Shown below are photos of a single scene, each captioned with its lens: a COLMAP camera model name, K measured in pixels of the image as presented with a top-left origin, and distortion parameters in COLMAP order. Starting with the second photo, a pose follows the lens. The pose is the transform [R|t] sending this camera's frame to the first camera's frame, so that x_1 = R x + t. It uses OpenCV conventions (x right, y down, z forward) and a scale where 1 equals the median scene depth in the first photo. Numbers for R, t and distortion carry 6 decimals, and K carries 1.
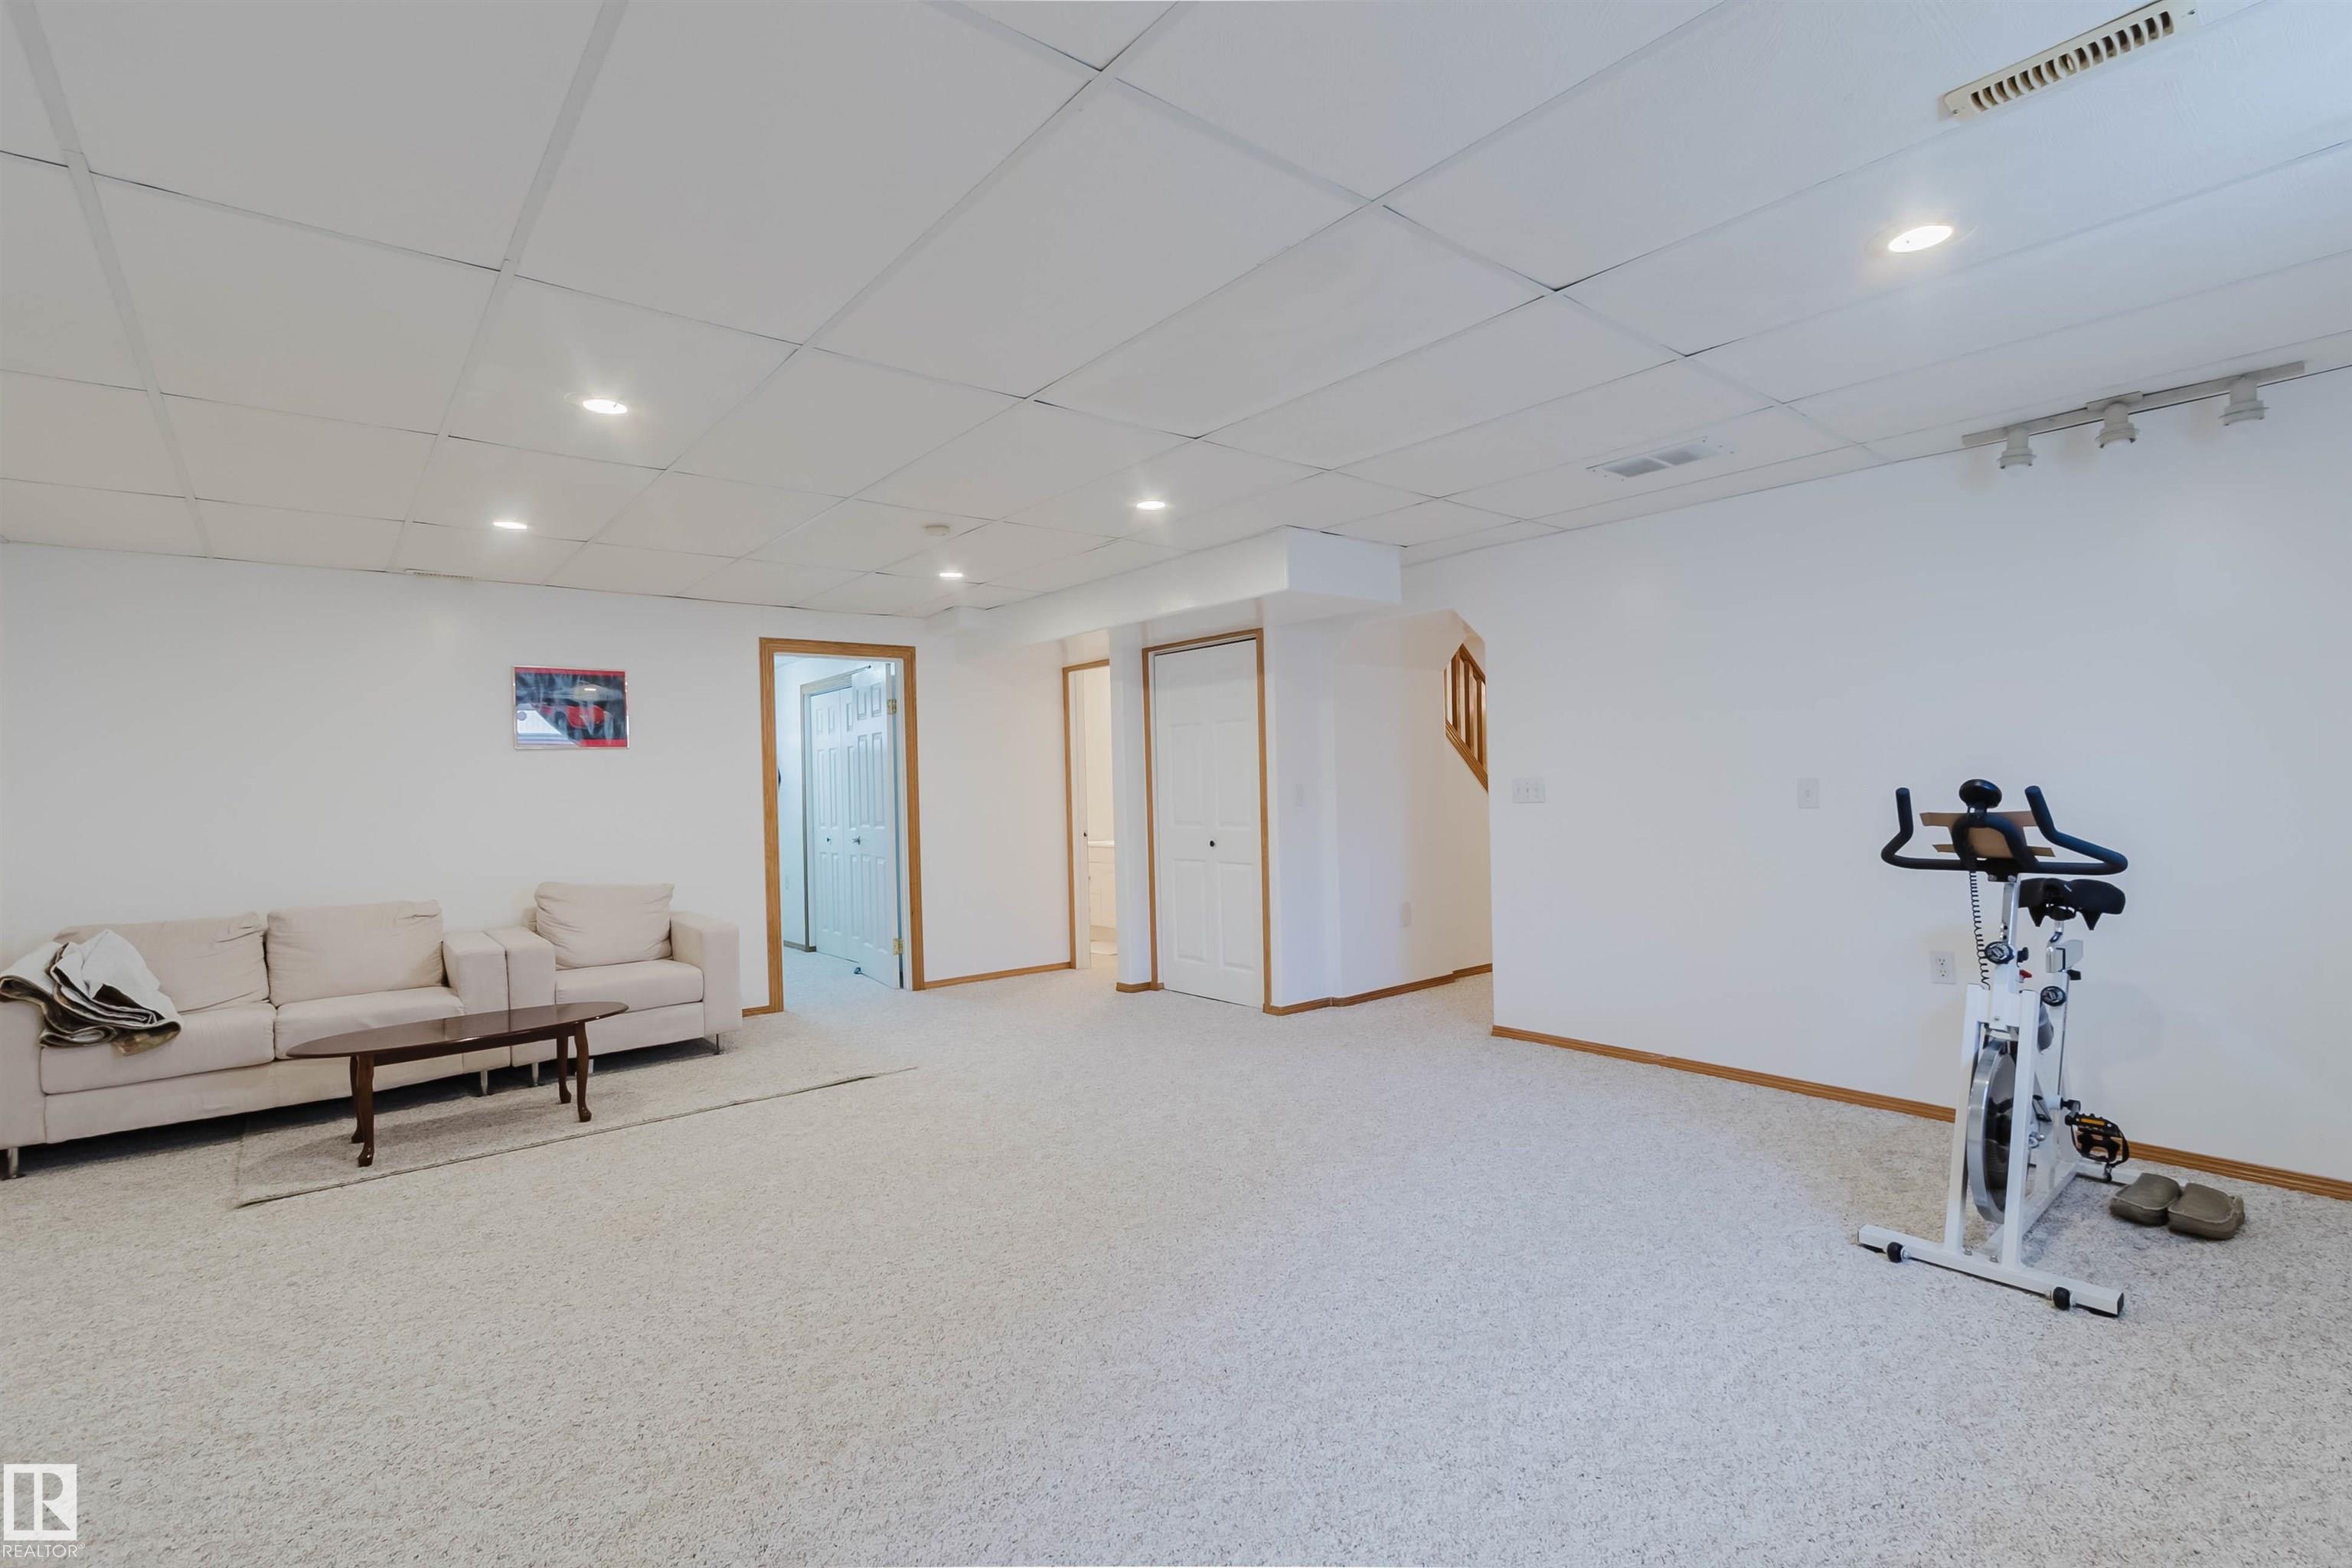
lens RADIAL K [[1113.3, 0, 1166.9], [0, 1113.3, 785.7], [0, 0, 1]] dist [0.001836, -0.000479]
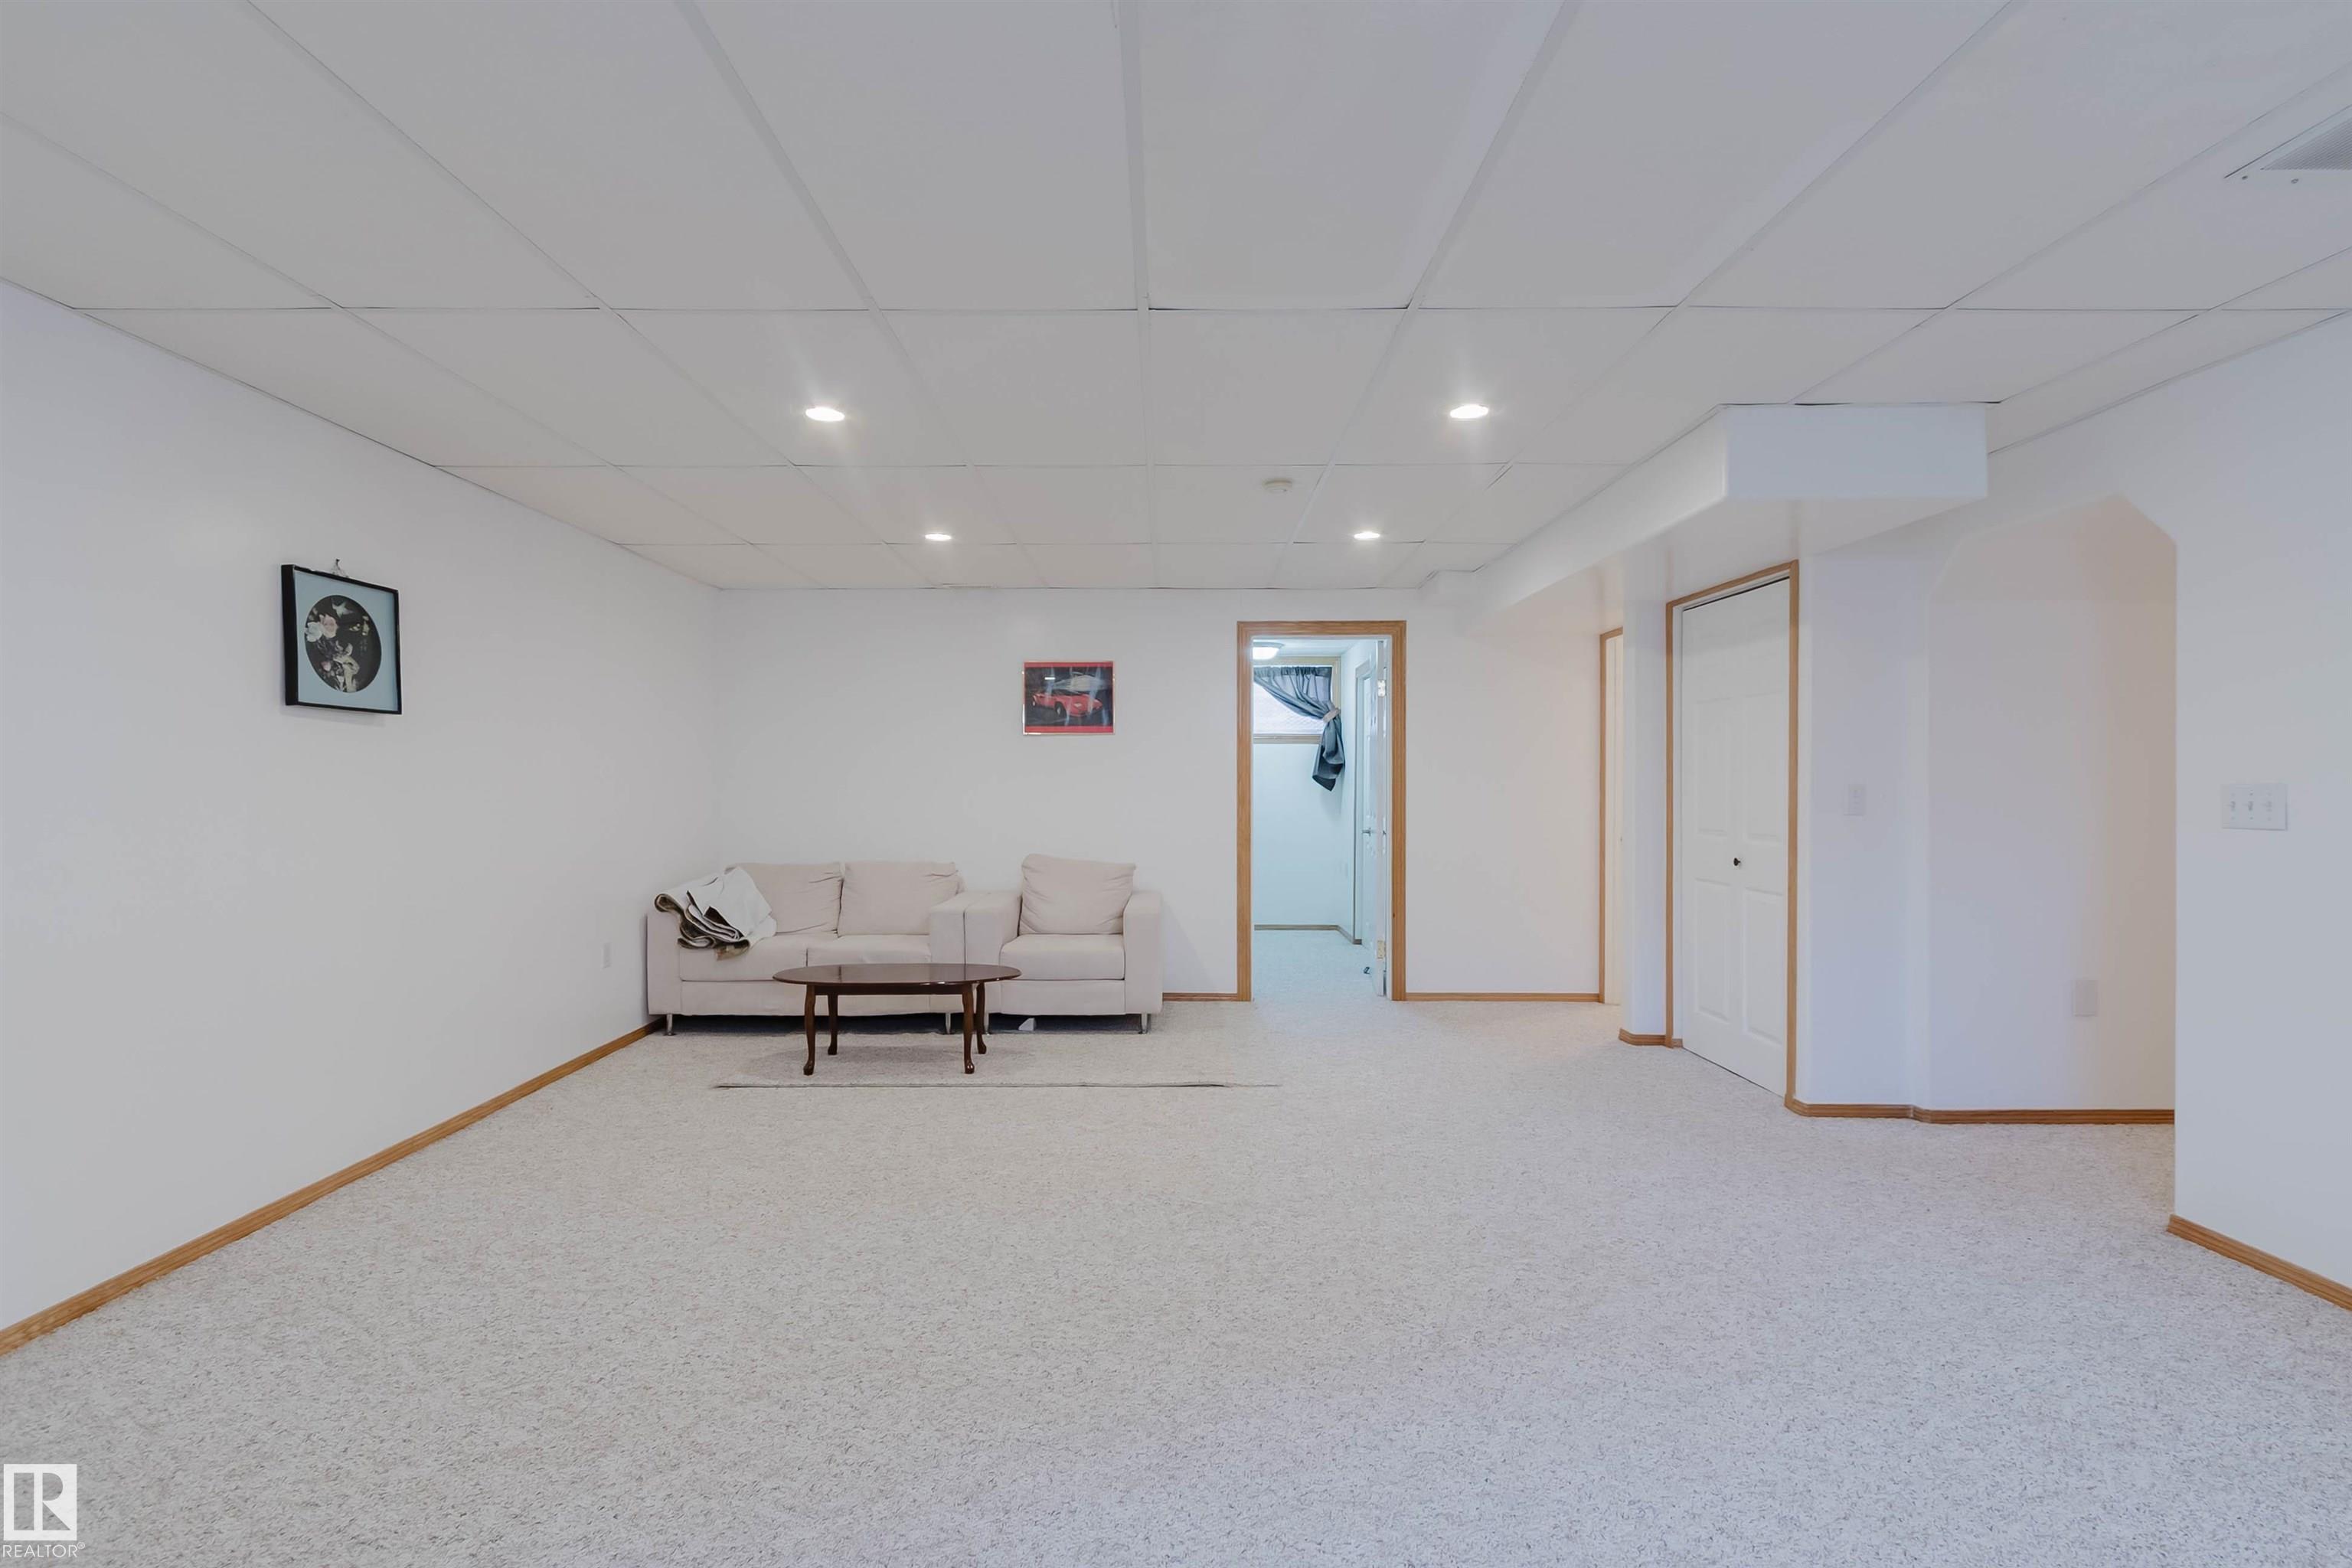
lens RADIAL K [[1113.3, 0, 1166.9], [0, 1113.3, 785.7], [0, 0, 1]] dist [0.001836, -0.000479]
pose [[0.763369, 0.027764, -0.645366, 0.266522], [-0.019494, 0.999611, 0.019945, -0.006749], [0.645669, -0.002645, 0.763613, 0.233538]]
